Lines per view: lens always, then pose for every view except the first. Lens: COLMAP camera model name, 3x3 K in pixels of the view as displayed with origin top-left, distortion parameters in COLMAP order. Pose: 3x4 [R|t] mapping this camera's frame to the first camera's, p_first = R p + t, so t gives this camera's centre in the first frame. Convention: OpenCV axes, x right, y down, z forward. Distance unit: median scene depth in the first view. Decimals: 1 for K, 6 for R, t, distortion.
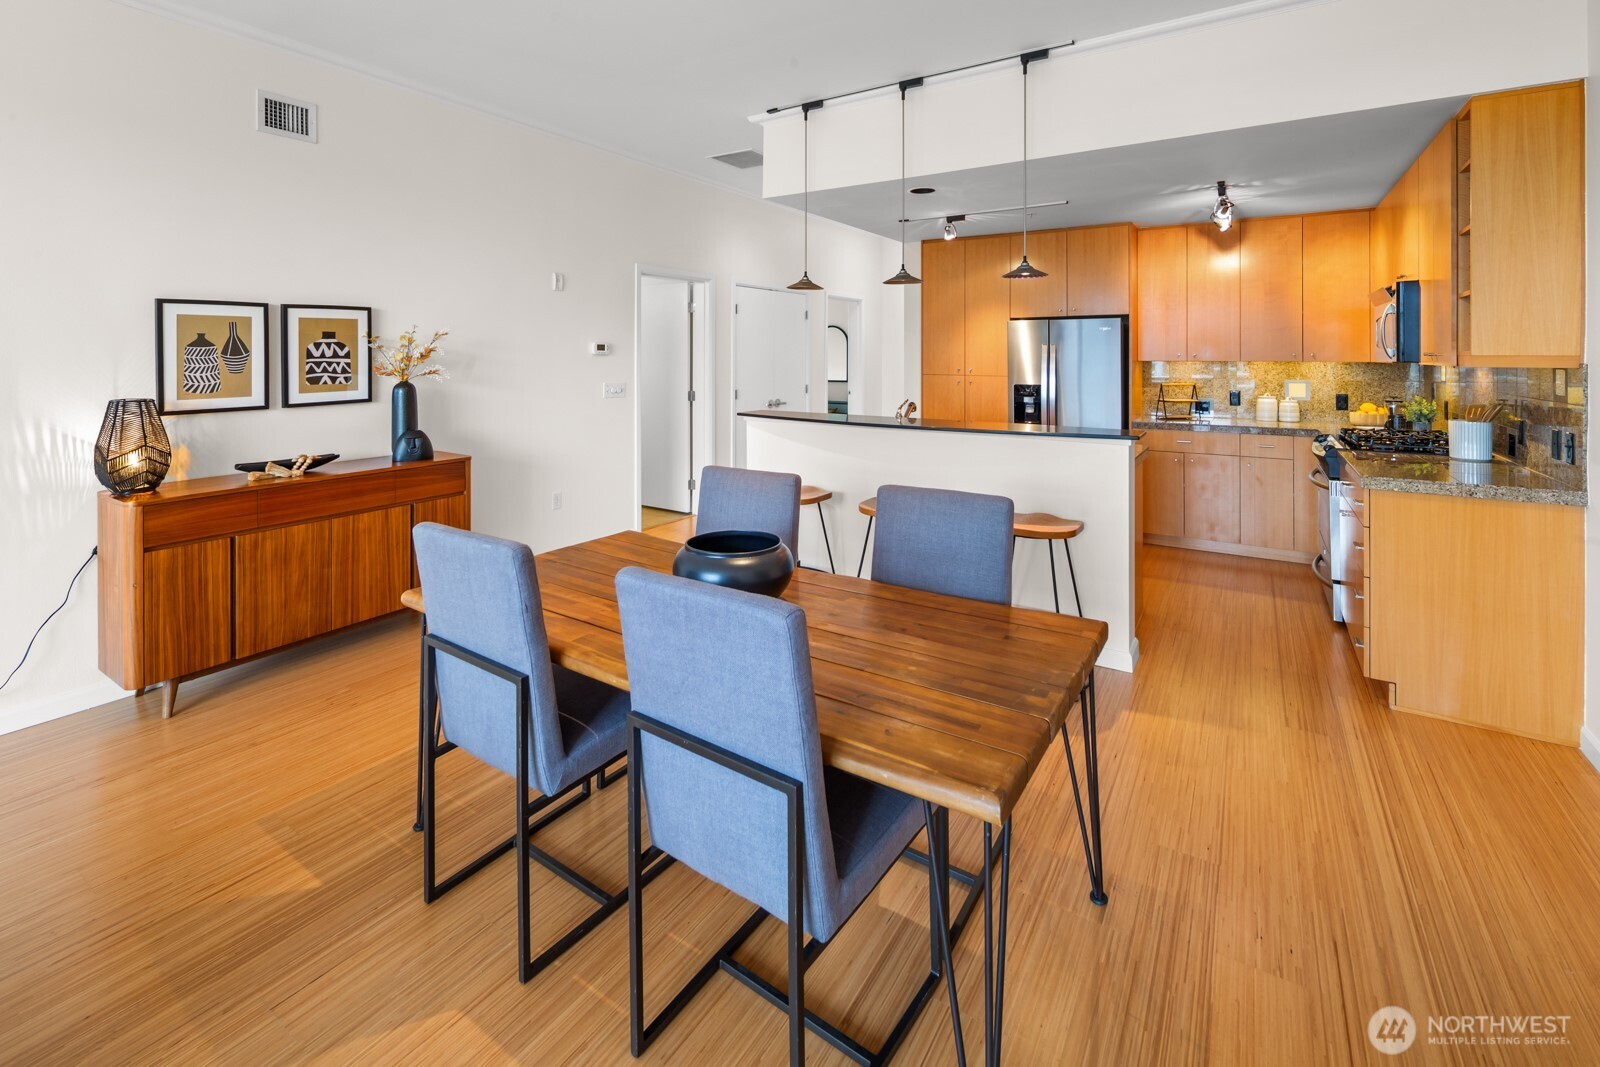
lens RADIAL K [[700.2, 0, 803.6], [0, 700.2, 357.9], [0, 0, 1]] dist [0.006930, -0.004366]
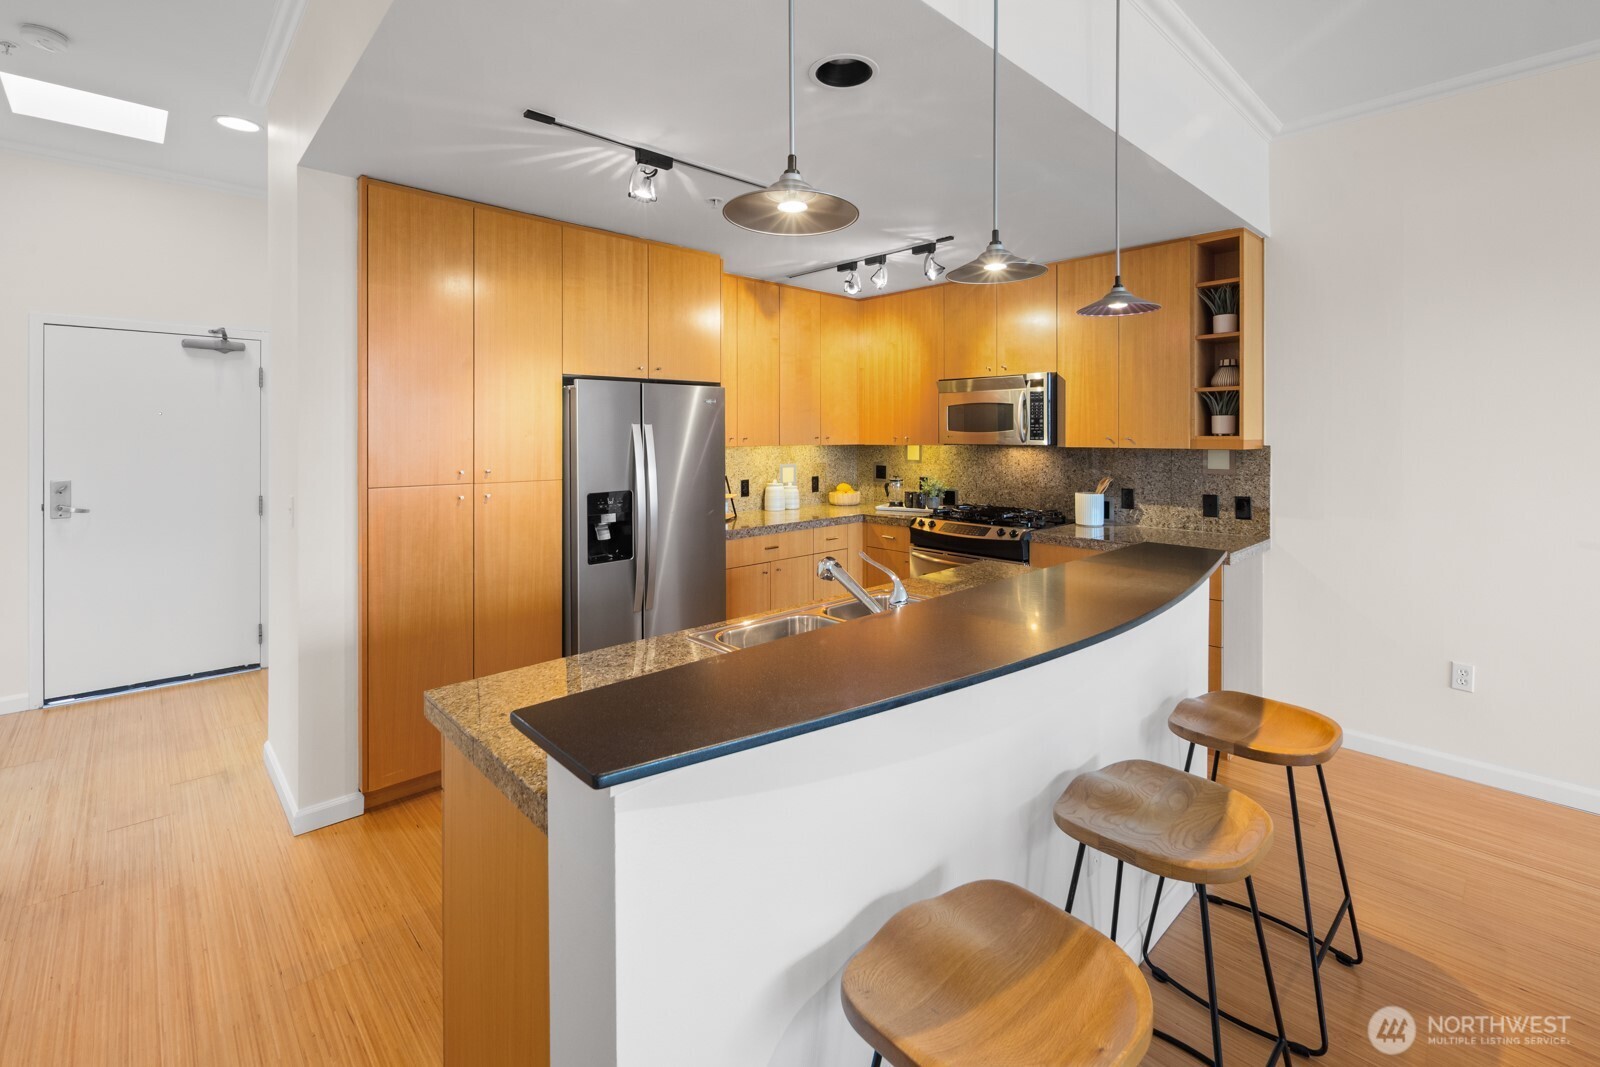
lens RADIAL K [[700.2, 0, 803.6], [0, 700.2, 438.7], [0, 0, 1]] dist [0.006930, -0.004366]
pose [[0.239919, -0.008016, 0.970760, -0.298464], [0.005219, 0.999962, 0.006967, -0.013256], [-0.970779, 0.003395, 0.239951, 1.034387]]
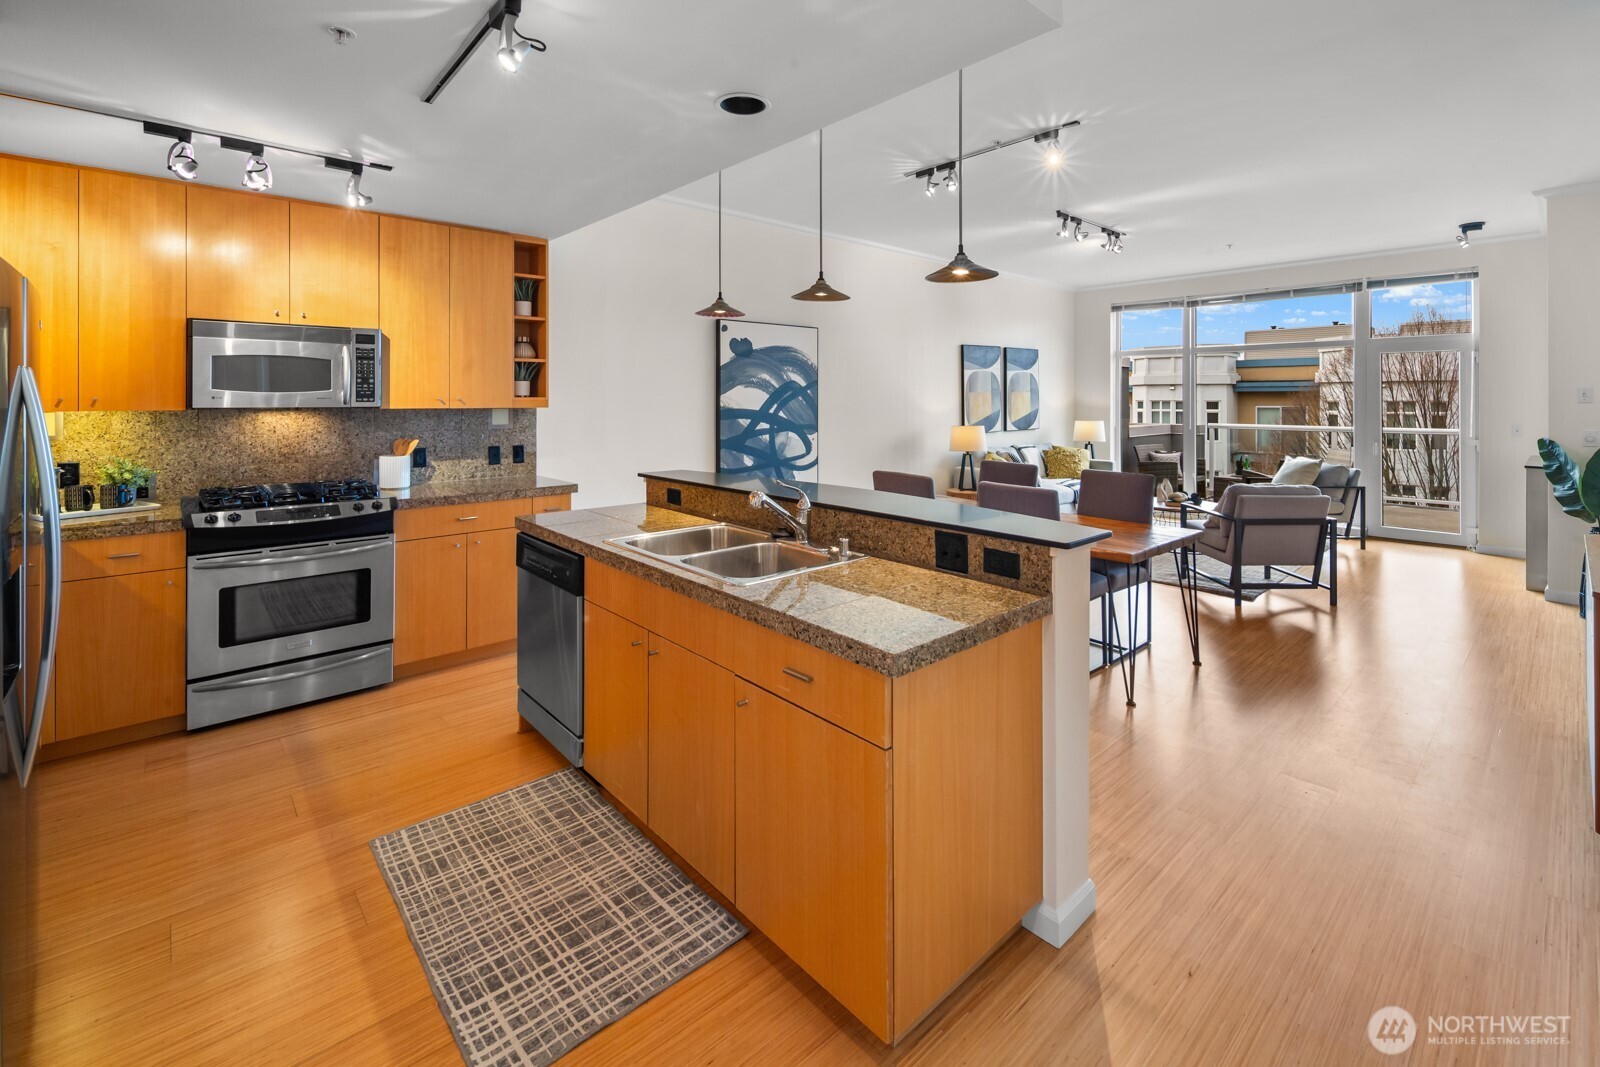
lens RADIAL K [[700.2, 0, 804.0], [0, 700.2, 398.6], [0, 0, 1]] dist [0.006930, -0.004366]
pose [[-0.966066, -0.002608, 0.258280, -0.023955], [-0.001478, 0.999988, 0.004569, -0.011365], [-0.258289, 0.004033, -0.966059, 1.712079]]
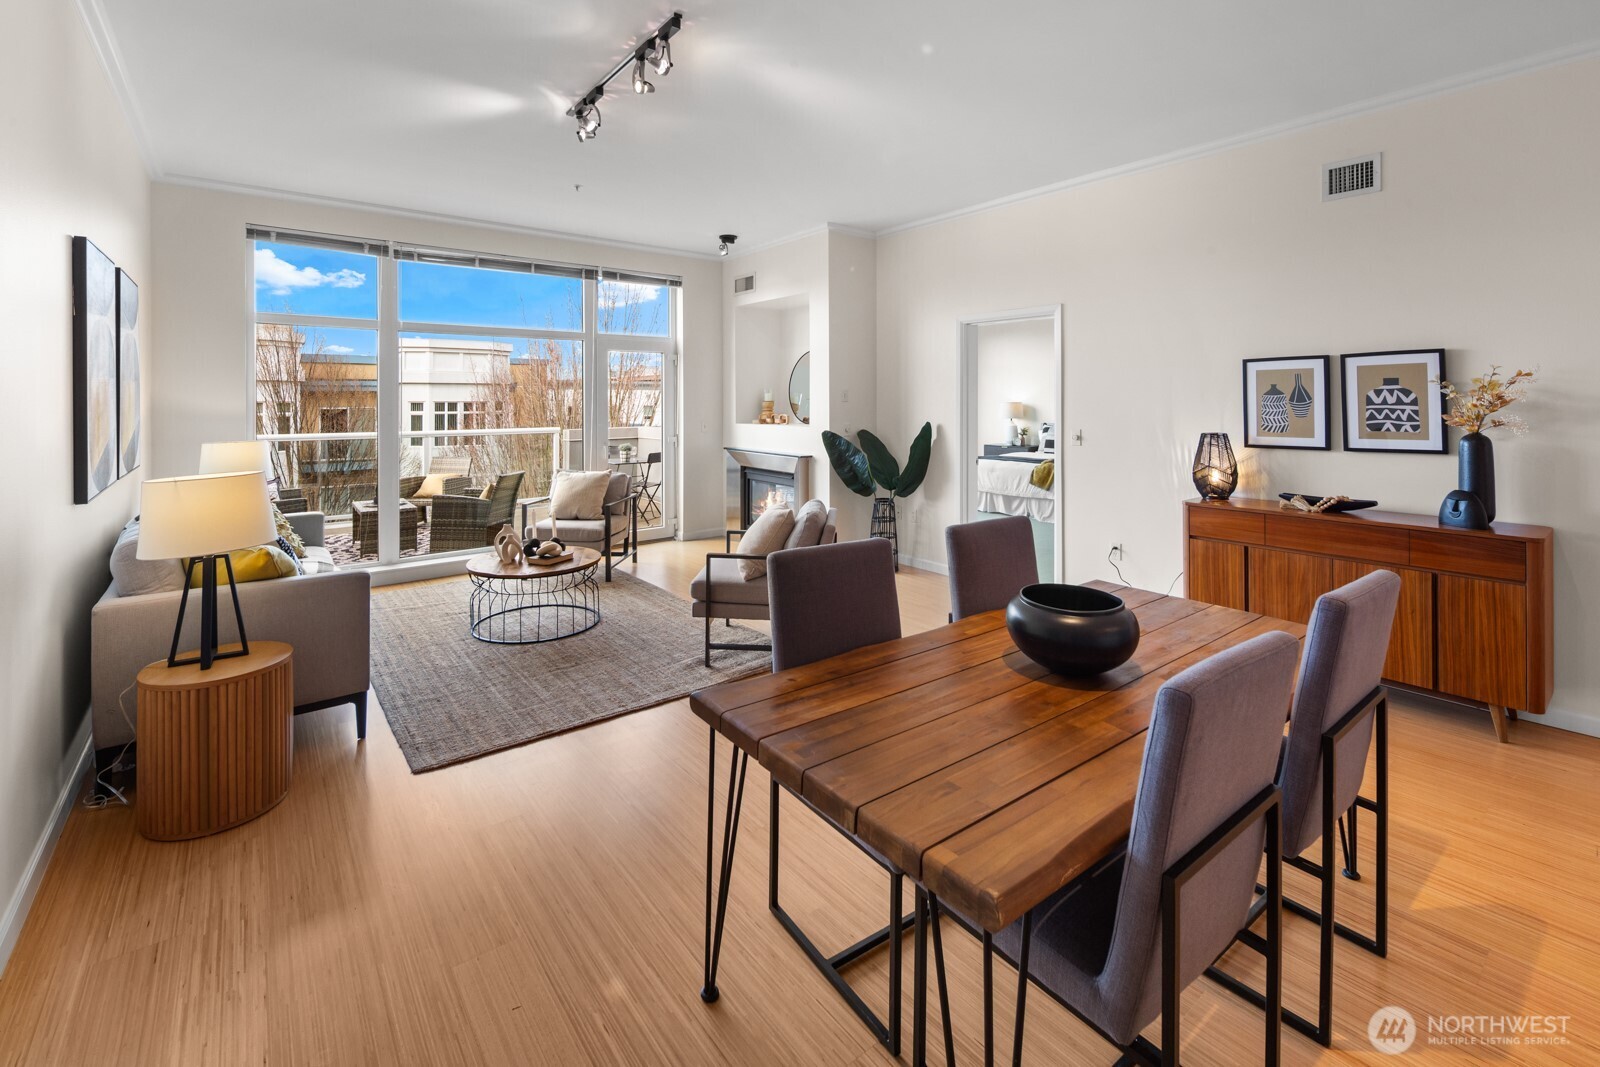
lens RADIAL K [[700.2, 0, 802.8], [0, 700.2, 385.8], [0, 0, 1]] dist [0.006930, -0.004366]
pose [[-0.308263, -0.013076, -0.951211, 0.485257], [0.001073, 0.999900, -0.014093, -0.012714], [0.951301, -0.005365, -0.308218, 0.486554]]
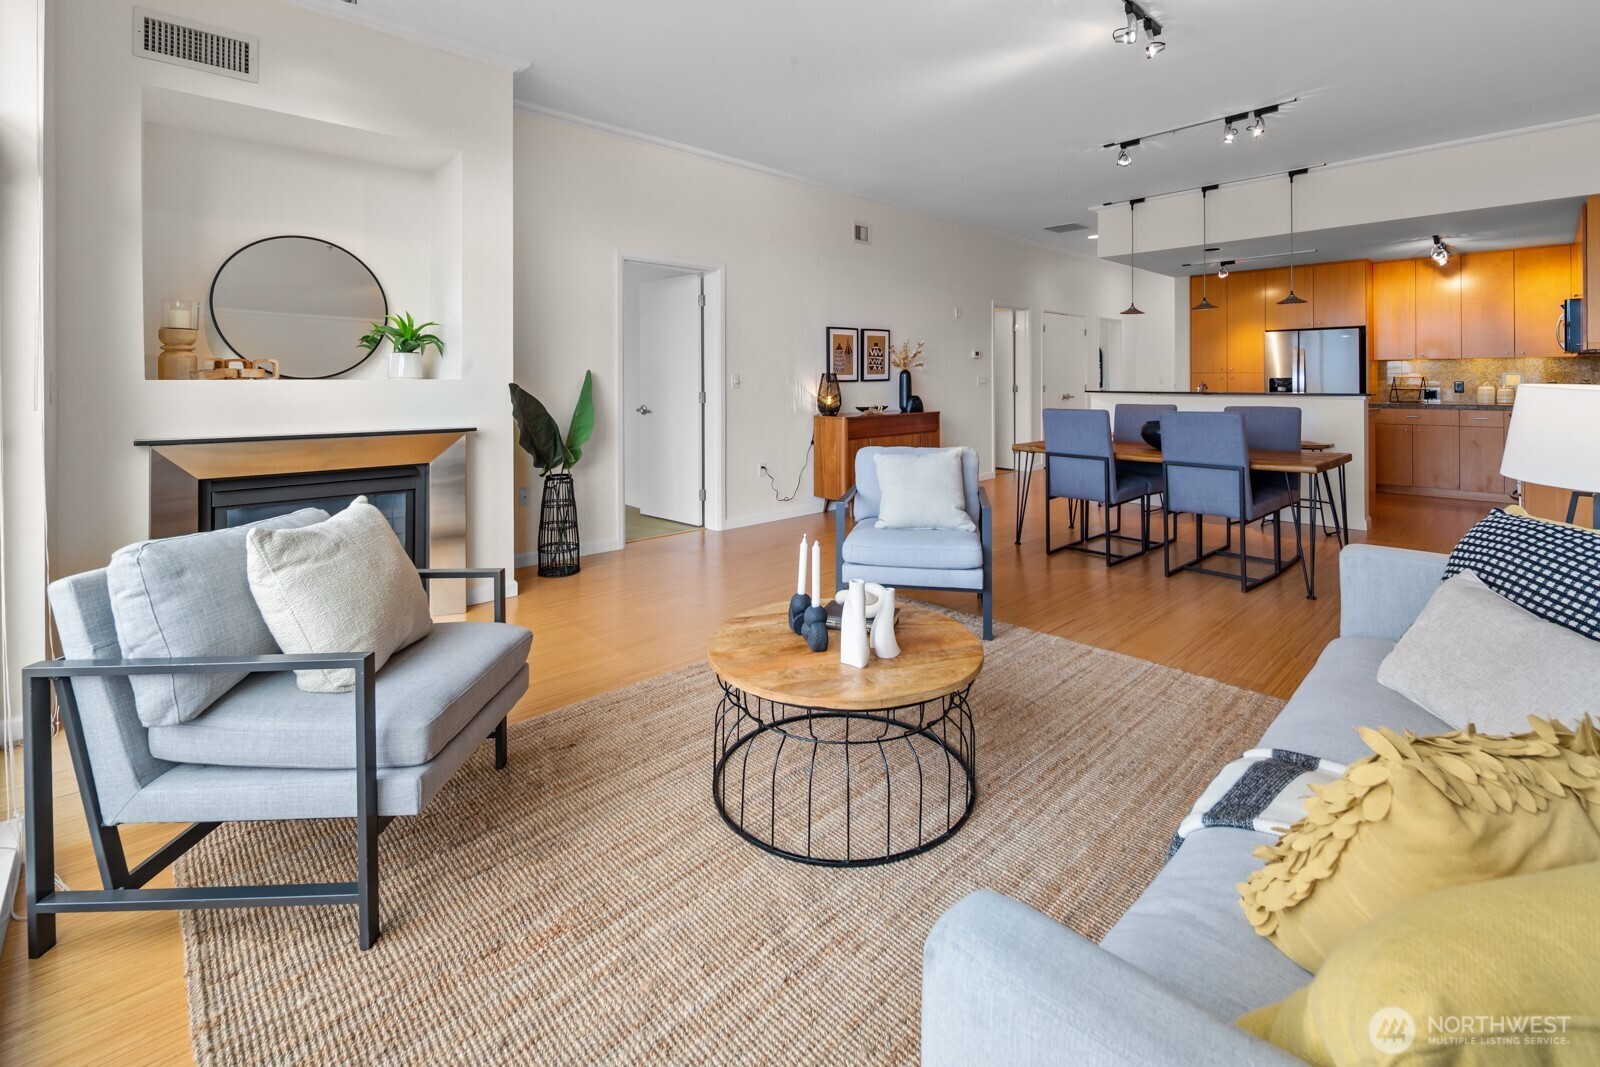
lens RADIAL K [[700.2, 0, 803.1], [0, 700.2, 380.1], [0, 0, 1]] dist [0.006930, -0.004366]
pose [[0.970153, -0.003159, -0.242474, -0.382506], [0.001873, 0.999983, -0.005534, 0.070263], [0.242487, 0.004914, 0.970142, -0.844812]]
